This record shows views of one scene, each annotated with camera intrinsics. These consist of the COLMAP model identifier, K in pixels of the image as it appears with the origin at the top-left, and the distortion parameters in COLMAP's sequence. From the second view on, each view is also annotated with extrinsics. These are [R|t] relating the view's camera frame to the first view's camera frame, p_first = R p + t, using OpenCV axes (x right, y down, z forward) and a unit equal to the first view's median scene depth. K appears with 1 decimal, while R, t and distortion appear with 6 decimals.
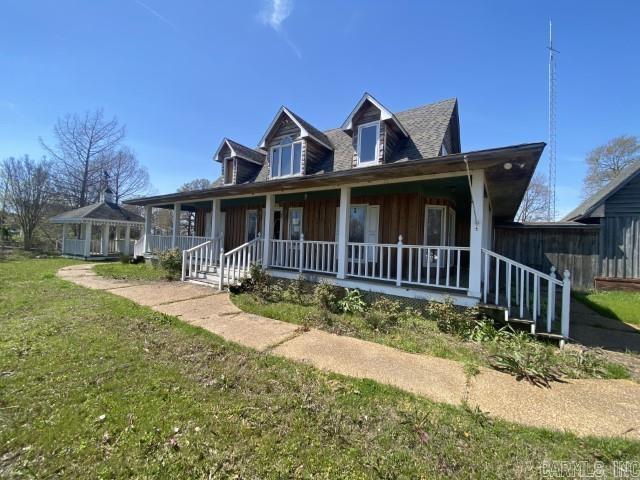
lens RADIAL K [[261.3, 0, 321.1], [0, 261.3, 237.6], [0, 0, 1]] dist [0.020356, -0.019831]
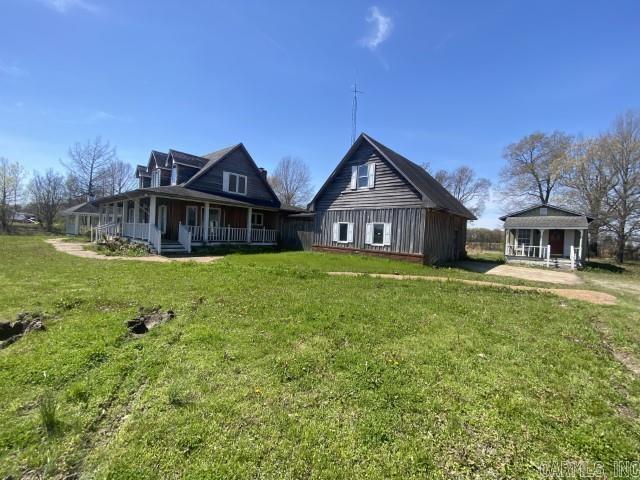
lens RADIAL K [[261.3, 0, 321.1], [0, 261.3, 237.6], [0, 0, 1]] dist [0.020356, -0.019831]
pose [[0.990461, 0.008914, -0.137502, 0.833438], [-0.005636, 0.999691, 0.024208, 0.037622], [0.137675, -0.023202, 0.990206, -0.400982]]
